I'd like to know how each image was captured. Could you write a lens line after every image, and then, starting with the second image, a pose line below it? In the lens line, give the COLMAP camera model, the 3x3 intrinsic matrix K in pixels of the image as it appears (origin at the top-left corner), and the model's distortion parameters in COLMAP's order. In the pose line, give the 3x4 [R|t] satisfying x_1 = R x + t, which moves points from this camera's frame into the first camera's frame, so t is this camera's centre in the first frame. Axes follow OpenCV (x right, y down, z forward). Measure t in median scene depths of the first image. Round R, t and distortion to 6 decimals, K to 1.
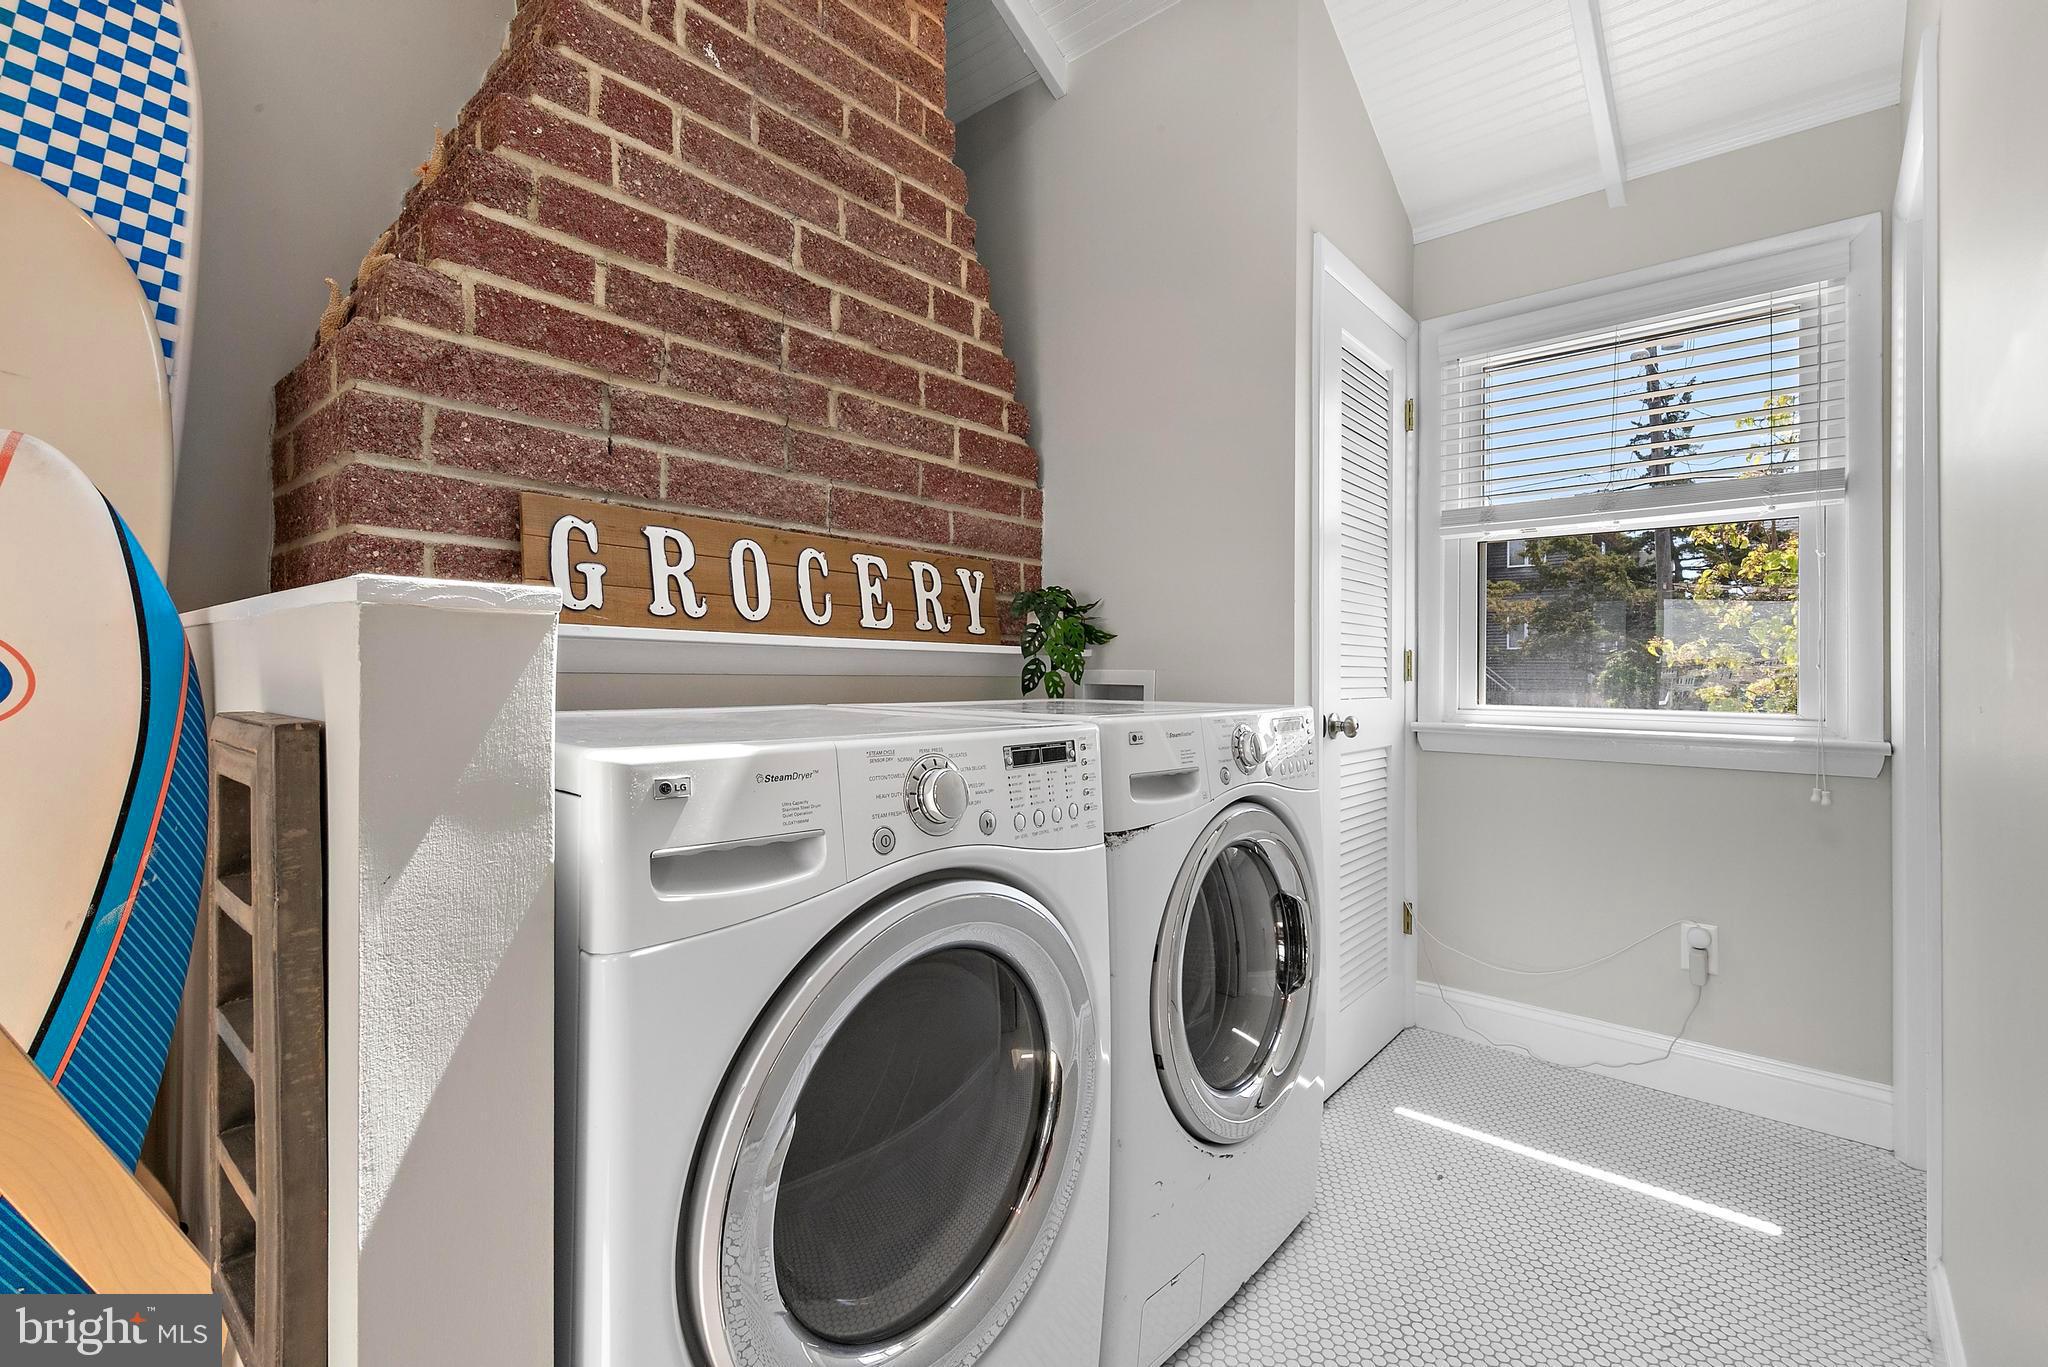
lens RADIAL K [[909.6, 0, 1036.0], [0, 909.6, 670.3], [0, 0, 1]] dist [0.003955, -0.000613]
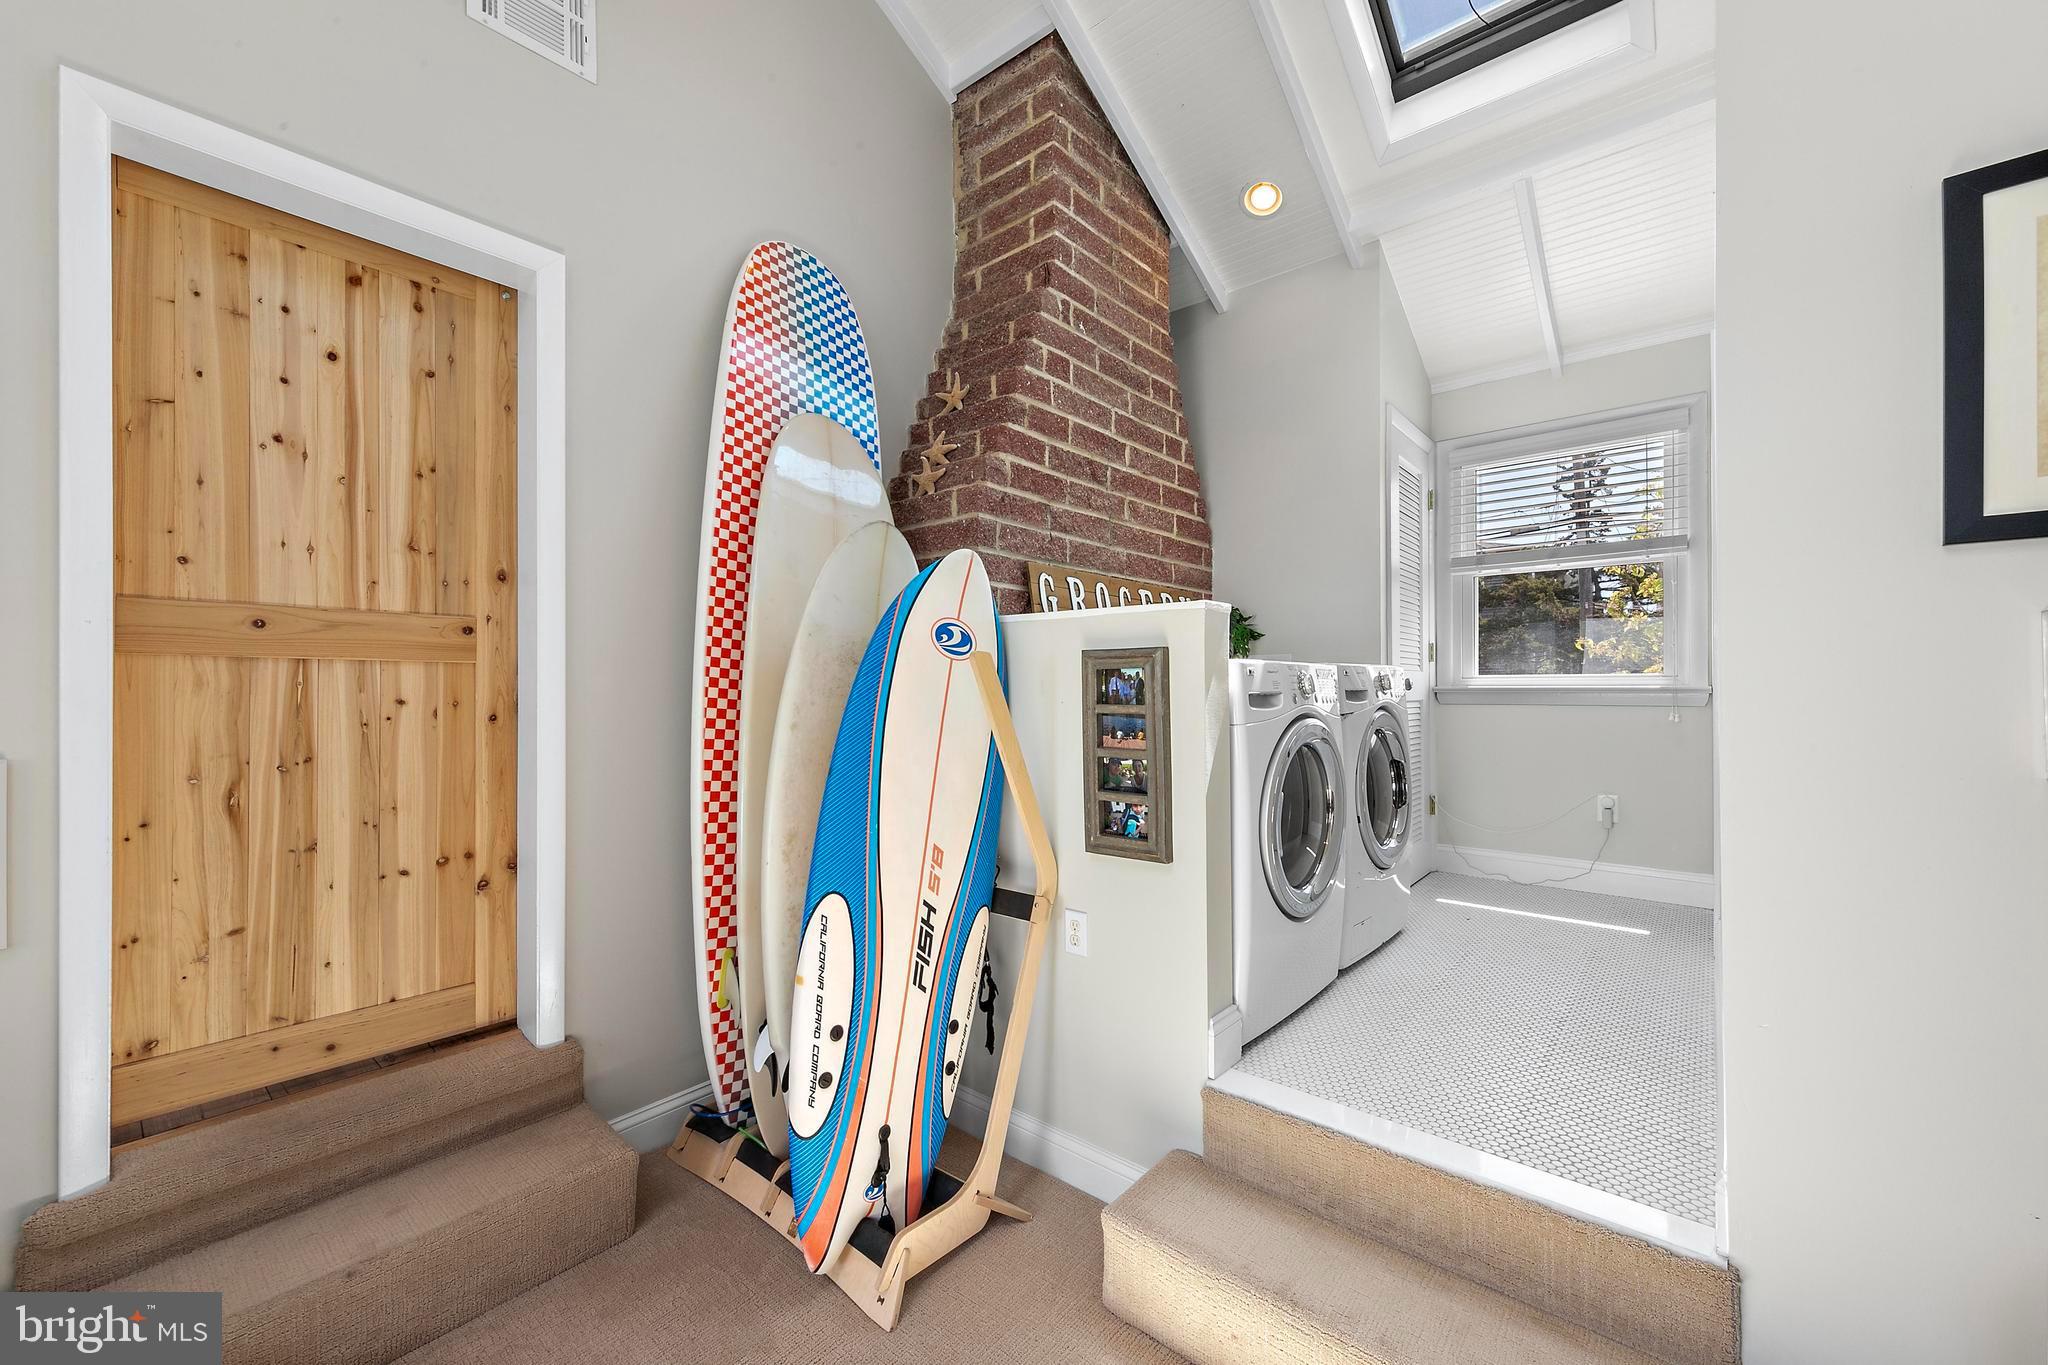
lens RADIAL K [[822.4, 0, 1012.3], [0, 822.4, 696.7], [0, 0, 1]] dist [0.001870, 0.000312]
pose [[0.999915, -0.012098, -0.004959, -0.439691], [0.012147, 0.999877, 0.009912, 0.066144], [0.004839, -0.009971, 0.999939, -0.633341]]
